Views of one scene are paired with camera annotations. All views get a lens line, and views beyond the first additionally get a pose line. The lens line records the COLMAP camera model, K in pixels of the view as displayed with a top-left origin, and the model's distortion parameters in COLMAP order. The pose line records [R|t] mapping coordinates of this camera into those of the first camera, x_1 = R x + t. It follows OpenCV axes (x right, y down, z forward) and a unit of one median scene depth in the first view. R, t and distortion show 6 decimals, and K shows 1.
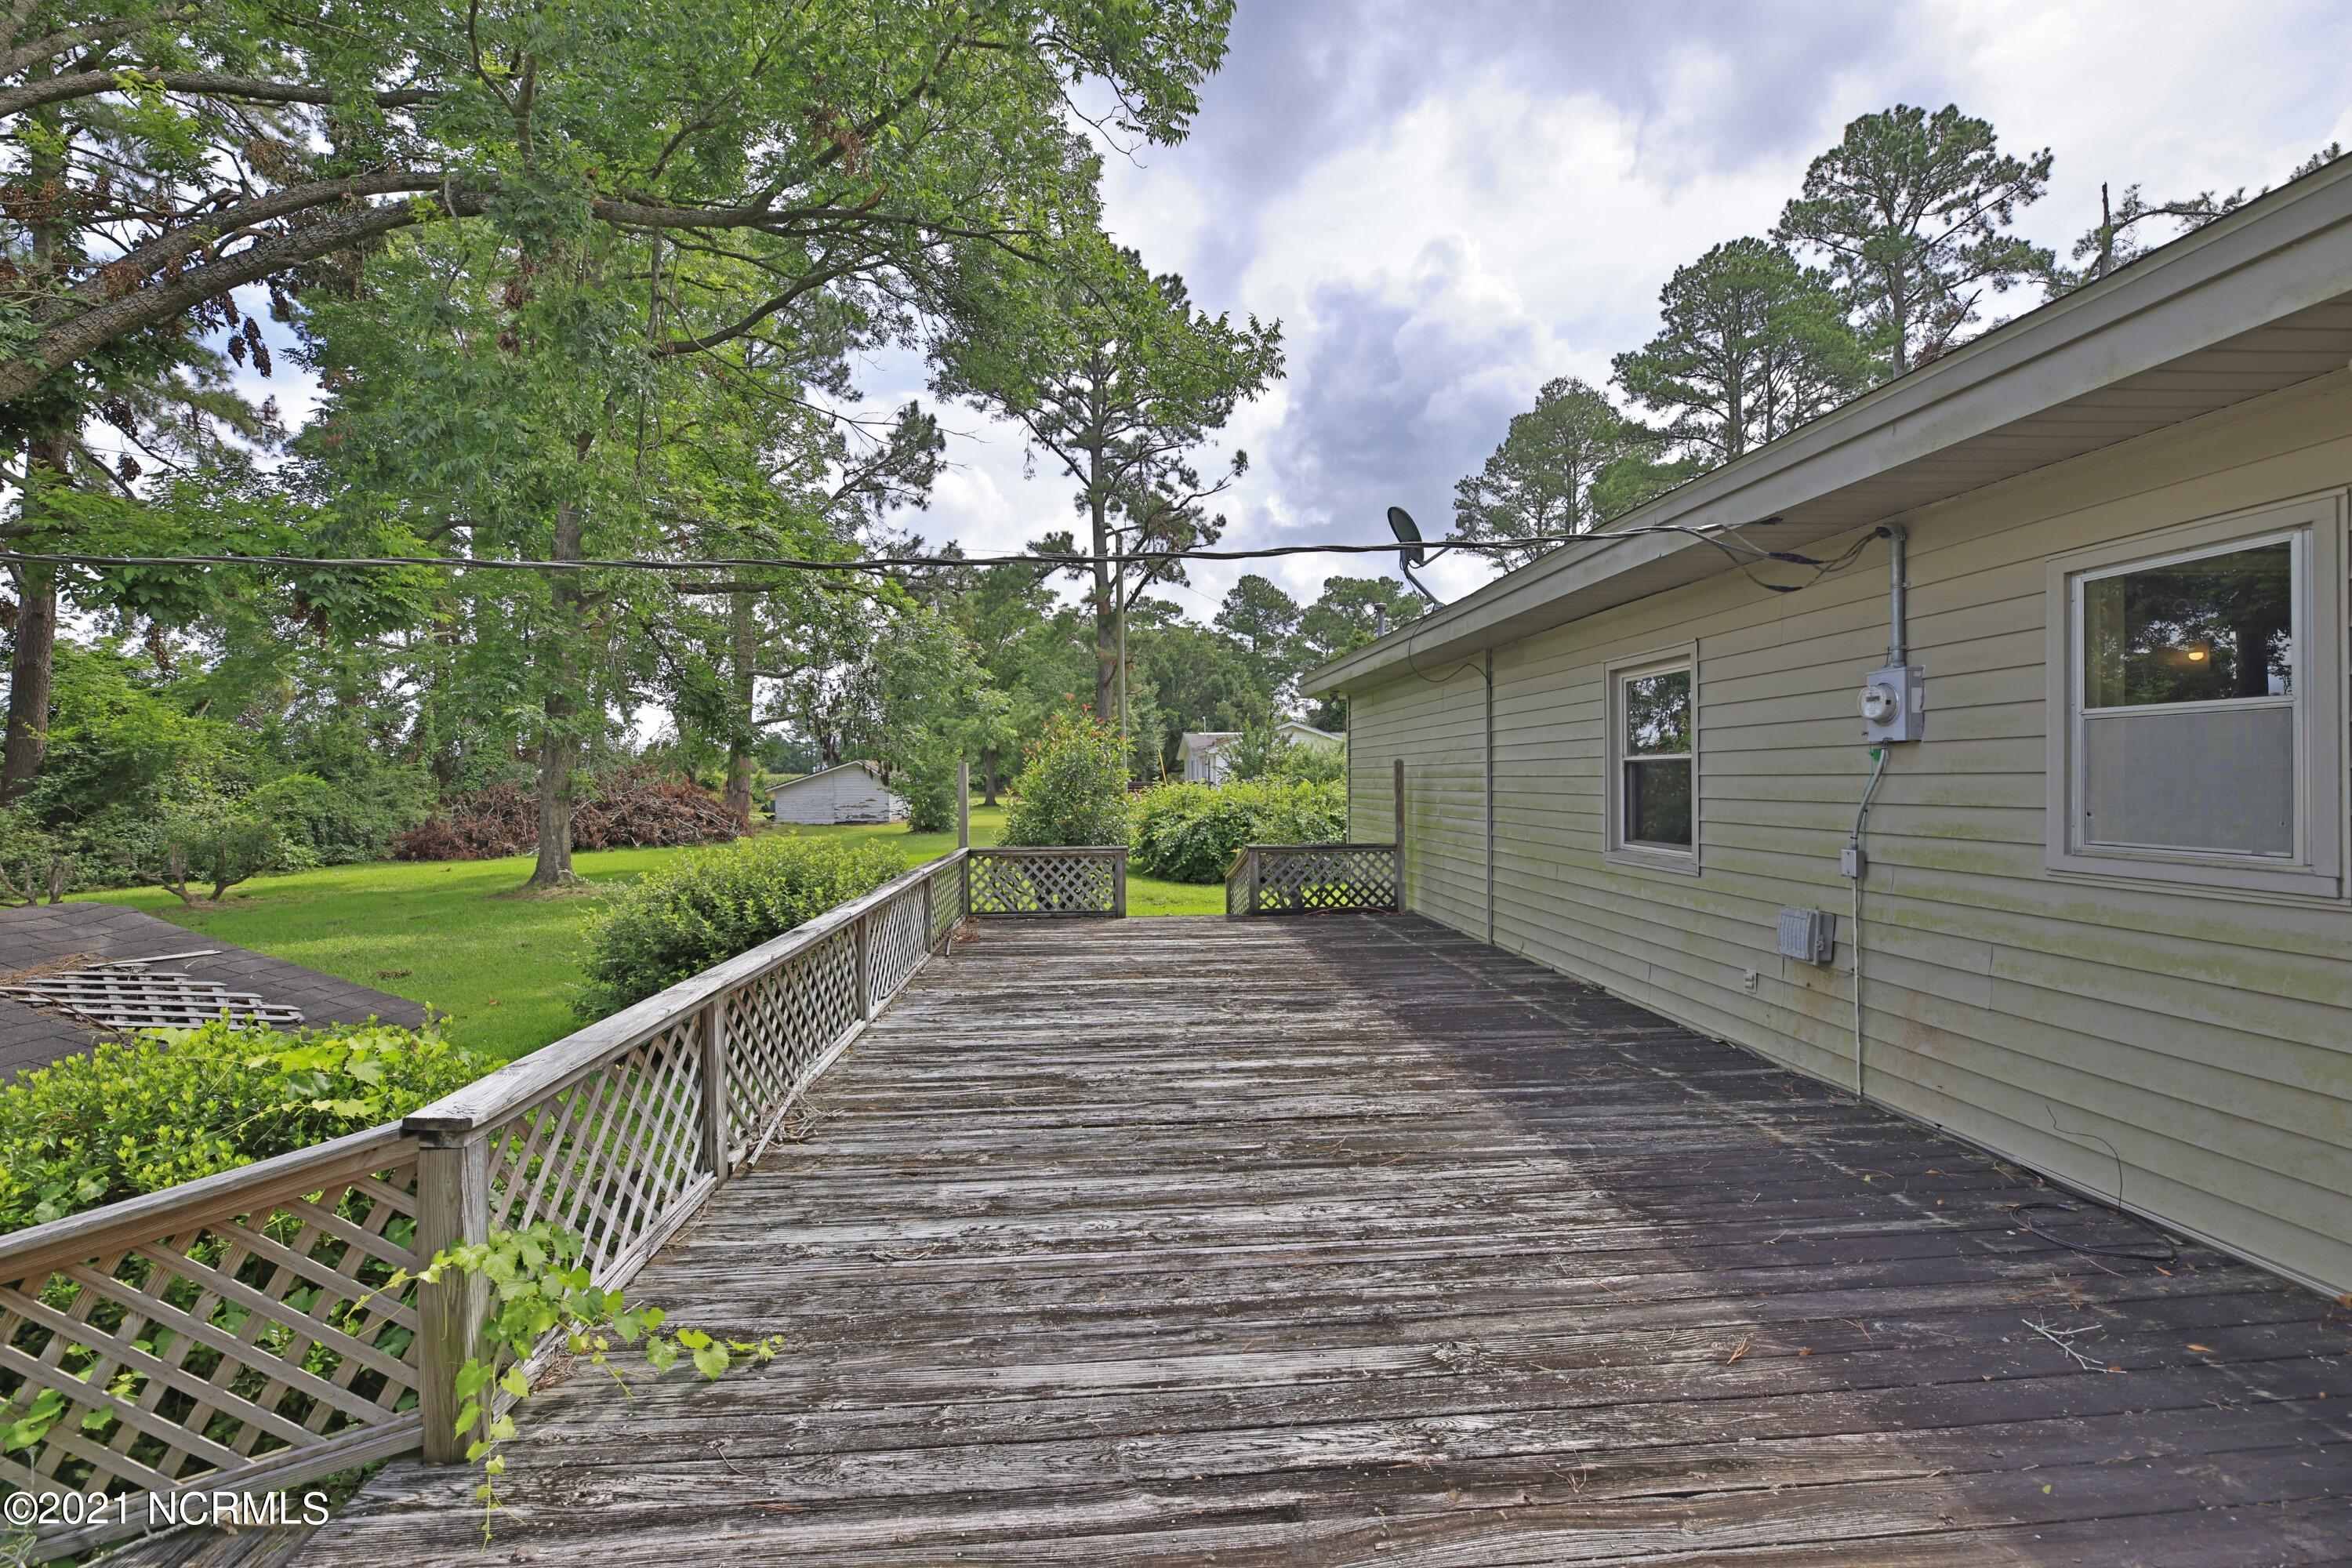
lens RADIAL K [[998.6, 0, 1176.0], [0, 998.6, 784.0], [0, 0, 1]] dist [0.002137, -0.000541]
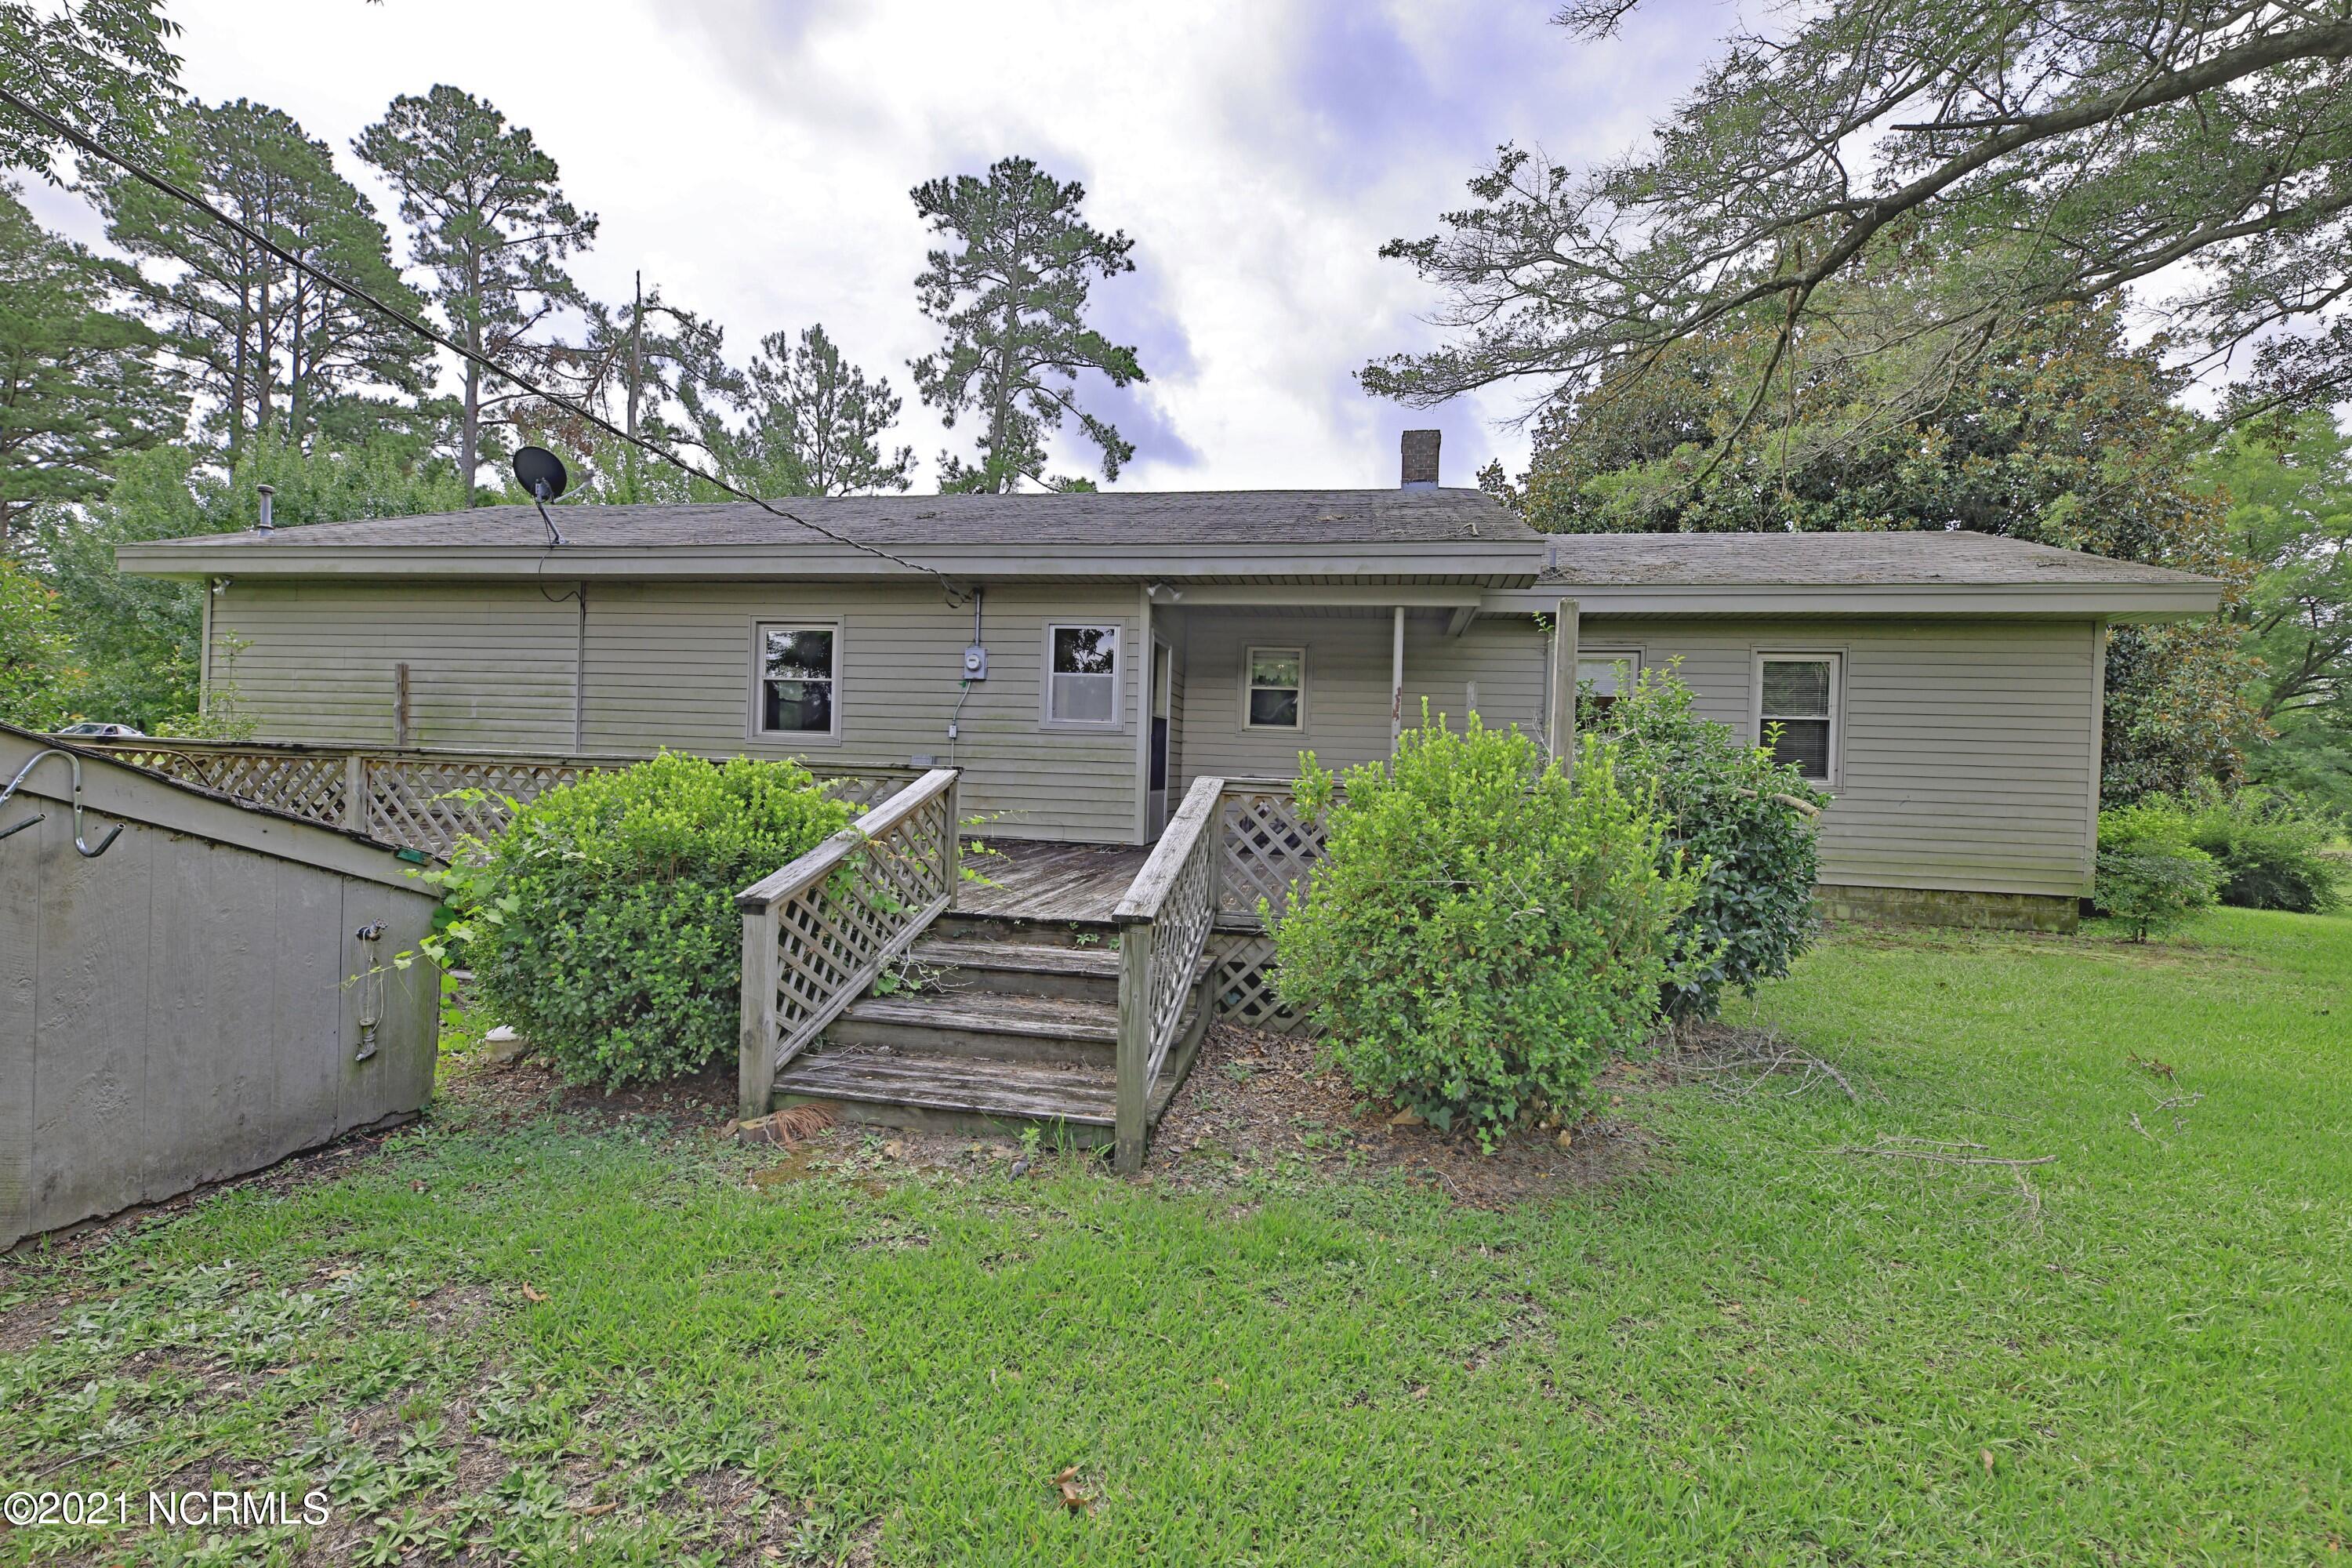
lens RADIAL K [[998.6, 0, 1176.0], [0, 998.6, 784.0], [0, 0, 1]] dist [0.002137, -0.000541]
pose [[0.253880, -0.008405, 0.967199, -0.121187], [-0.028081, 0.999477, 0.016057, 0.012955], [-0.966828, -0.031237, 0.253511, -0.004812]]
